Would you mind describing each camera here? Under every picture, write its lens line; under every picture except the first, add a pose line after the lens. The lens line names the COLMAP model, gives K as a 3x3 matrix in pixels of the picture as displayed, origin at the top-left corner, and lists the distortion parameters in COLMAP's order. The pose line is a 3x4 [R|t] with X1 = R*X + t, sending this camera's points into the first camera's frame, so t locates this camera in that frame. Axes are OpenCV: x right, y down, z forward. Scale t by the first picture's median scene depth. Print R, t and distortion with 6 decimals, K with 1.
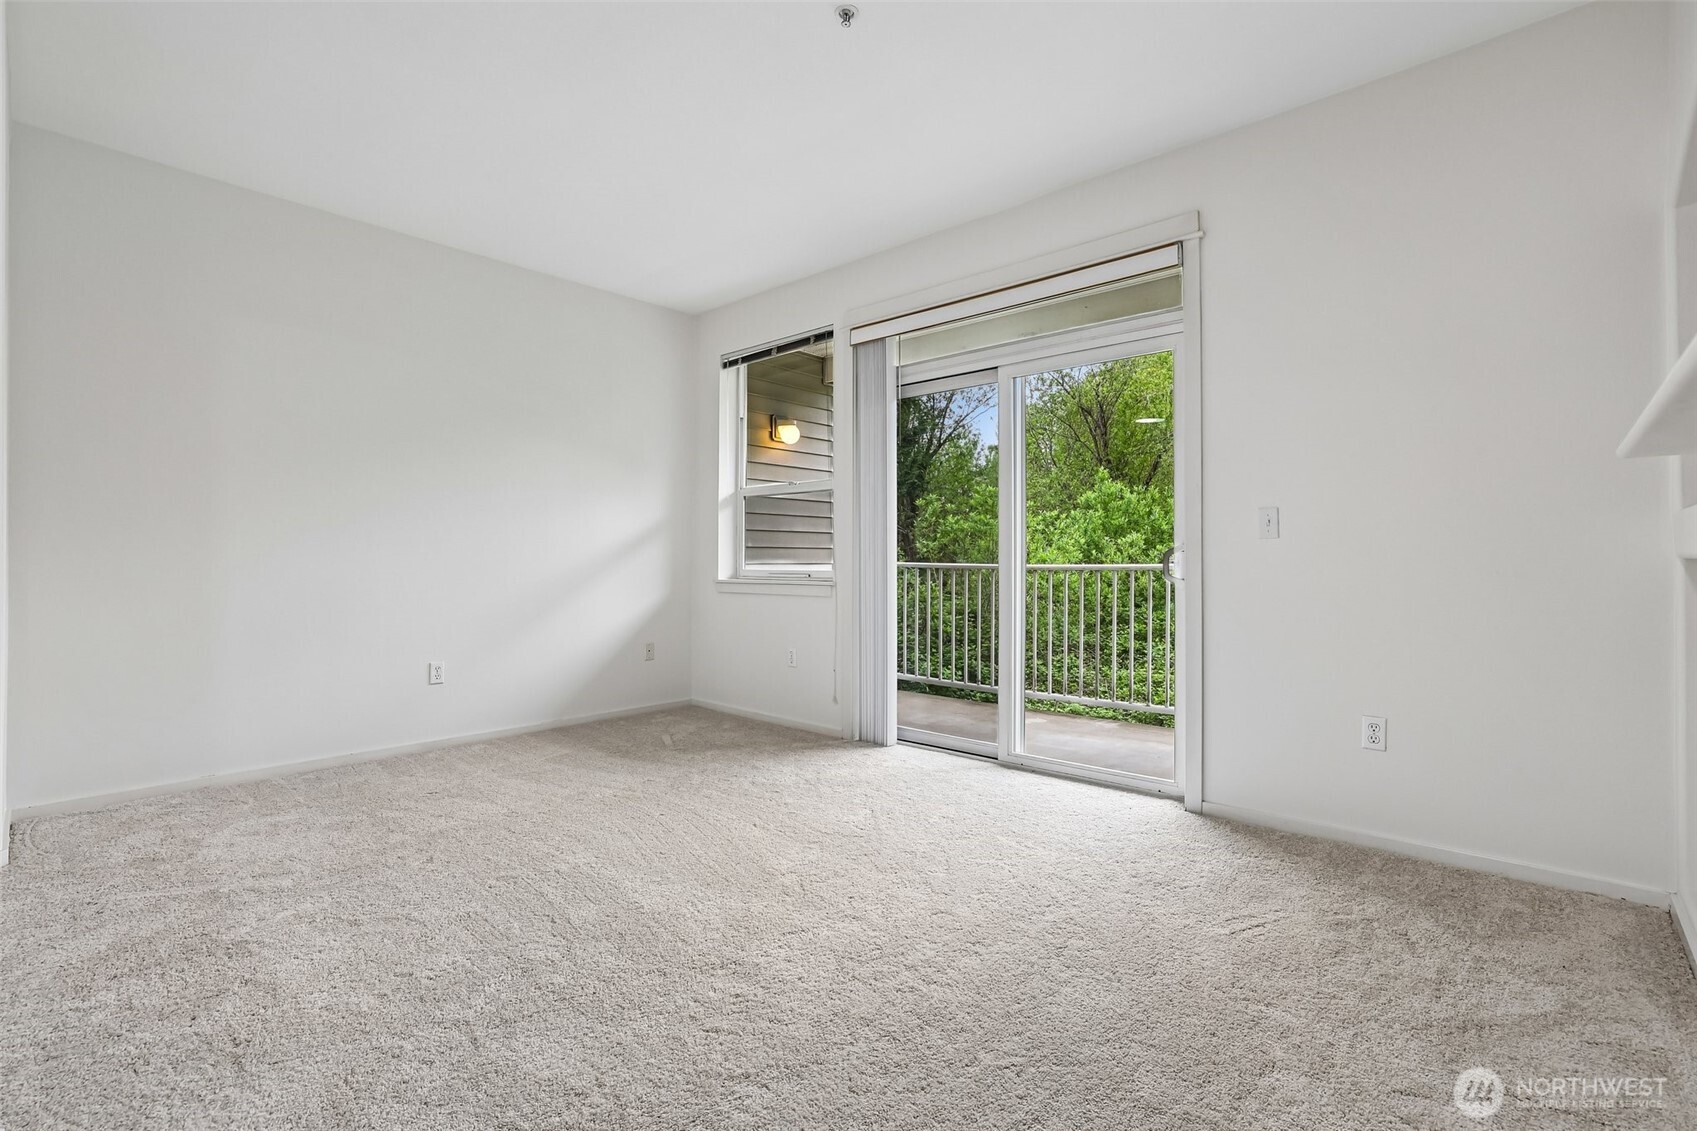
lens RADIAL K [[741.6, 0, 847.2], [0, 741.6, 564.7], [0, 0, 1]] dist [-0.040629, 0.015654]
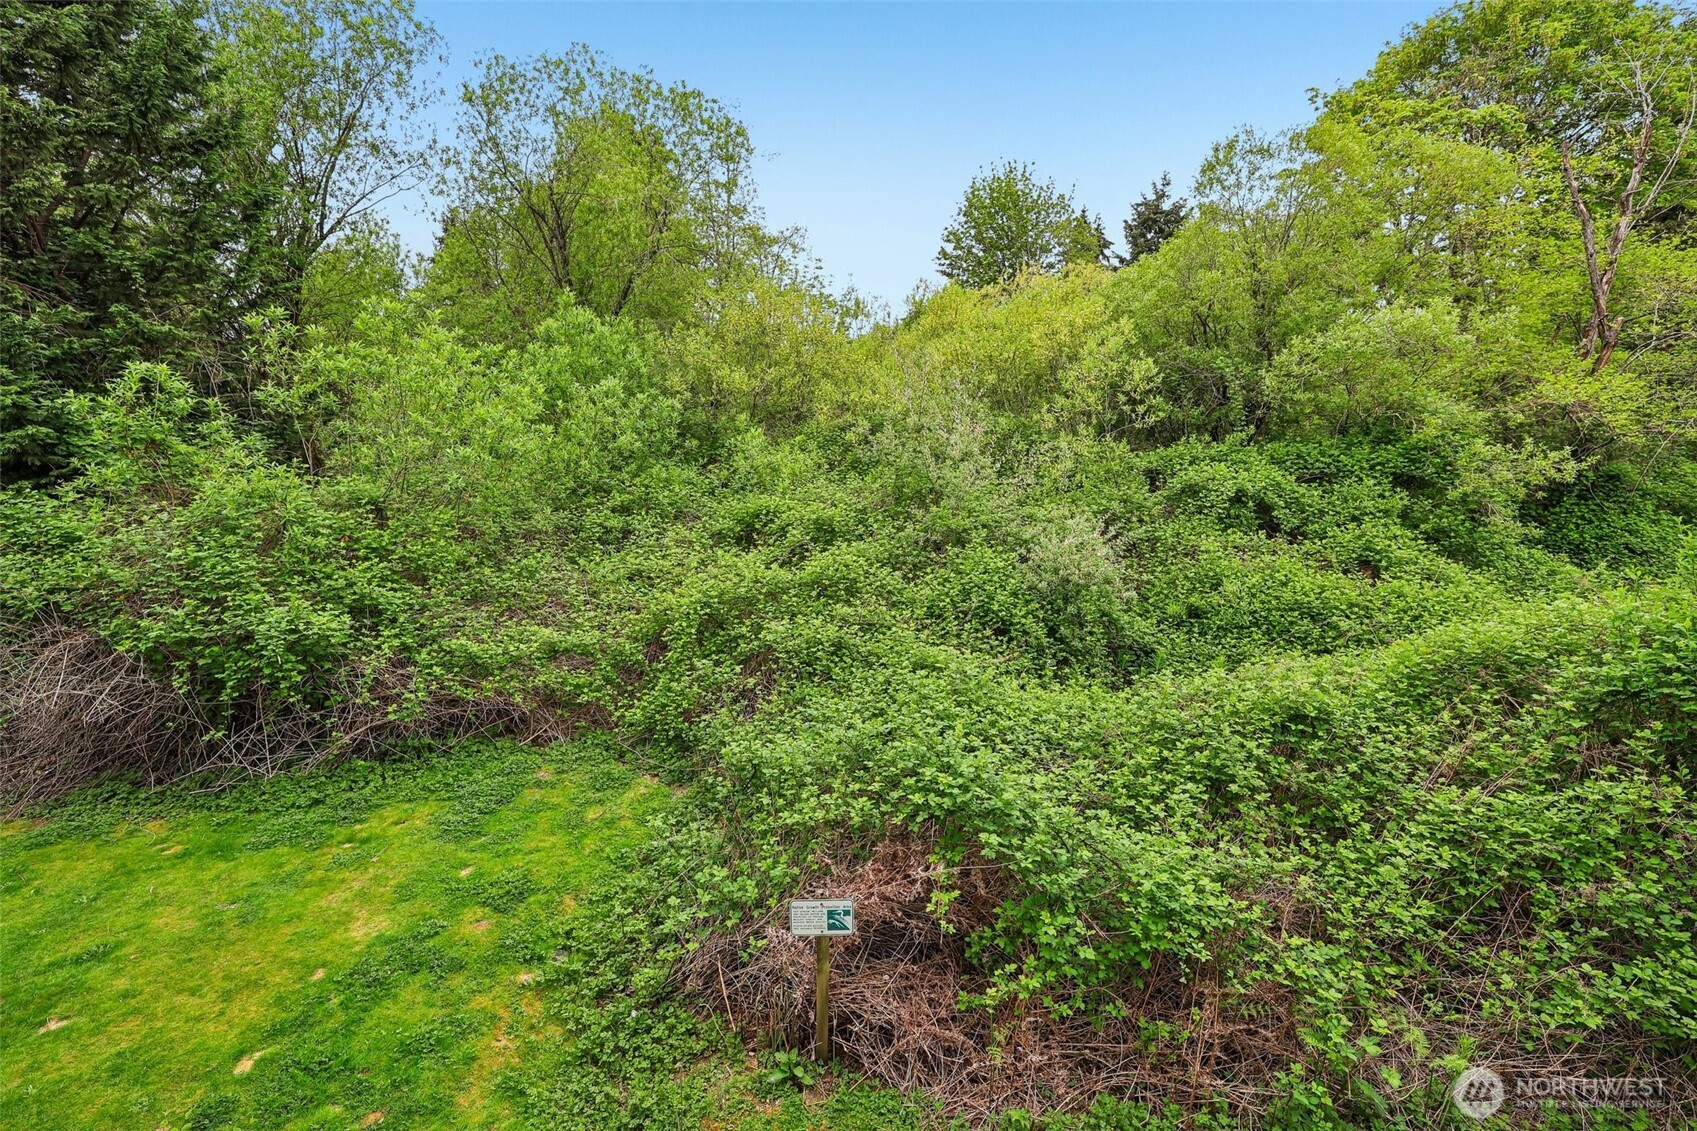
lens RADIAL K [[741.6, 0, 850.4], [0, 741.6, 556.4], [0, 0, 1]] dist [-0.040629, 0.015654]
pose [[0.770667, -0.126711, 0.624514, 0.084634], [-0.006922, 0.978309, 0.207035, -0.024432], [-0.637201, -0.163878, 0.753073, 0.249453]]
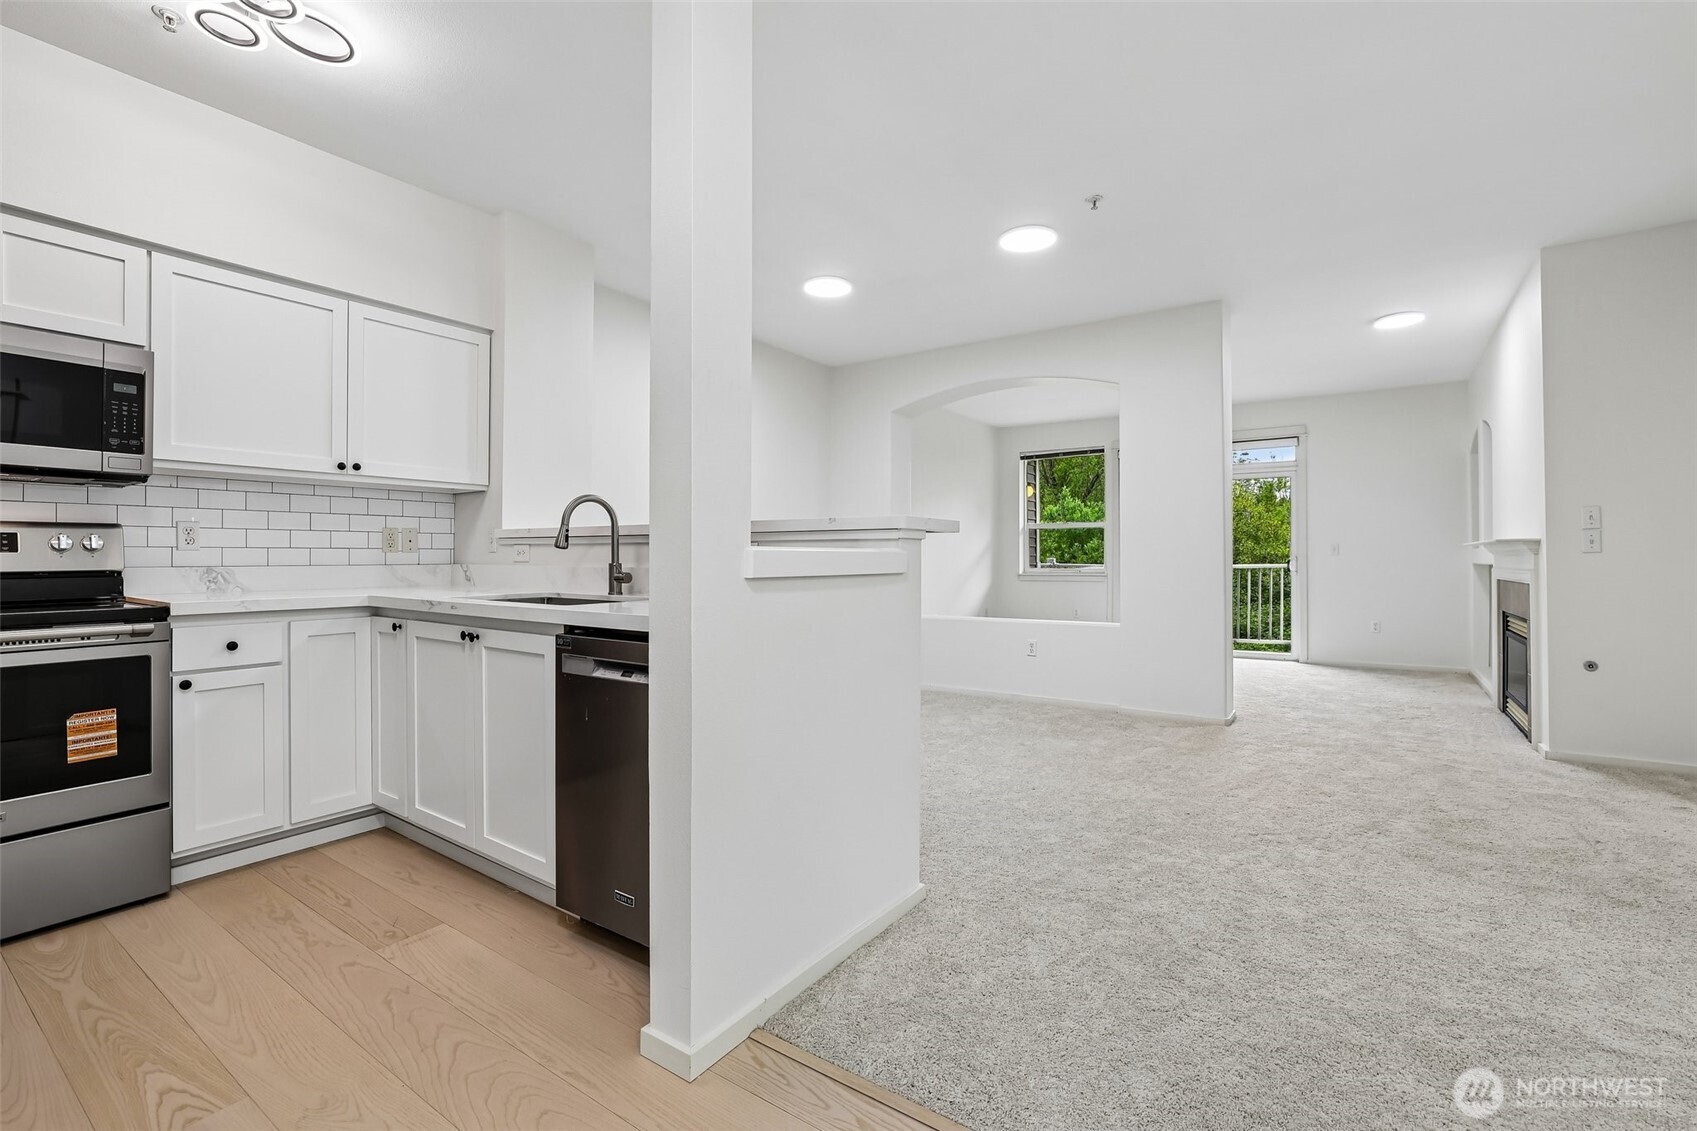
lens RADIAL K [[741.6, 0, 850.1], [0, 741.6, 549.2], [0, 0, 1]] dist [-0.040629, 0.015654]
pose [[0.990629, 0.003441, 0.136537, -0.205513], [-0.000285, 0.999732, -0.023128, -0.000041], [-0.136580, 0.022872, 0.990365, -0.184680]]
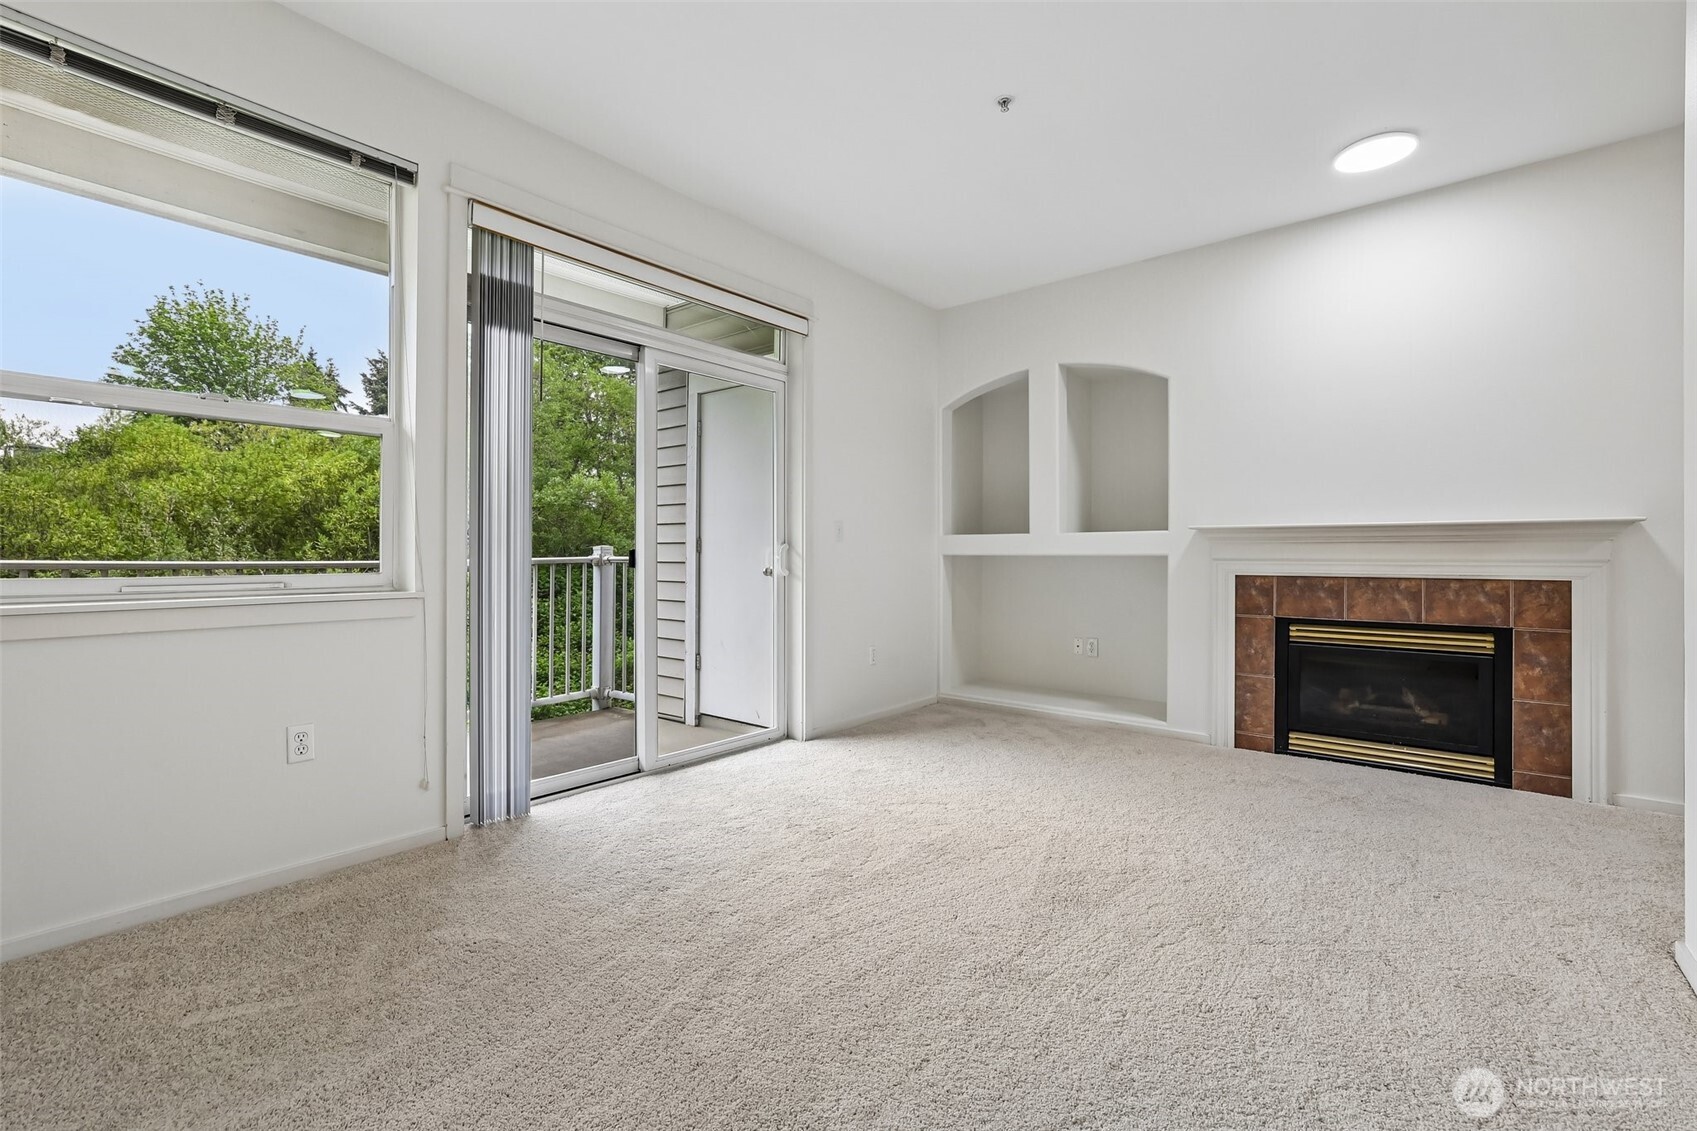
lens RADIAL K [[741.6, 0, 857.7], [0, 741.6, 549.0], [0, 0, 1]] dist [-0.040629, 0.015654]
pose [[-0.054201, 0.011386, 0.998465, -0.131002], [0.003952, 0.999930, -0.011188, -0.000429], [-0.998522, 0.003340, -0.054242, 0.140085]]
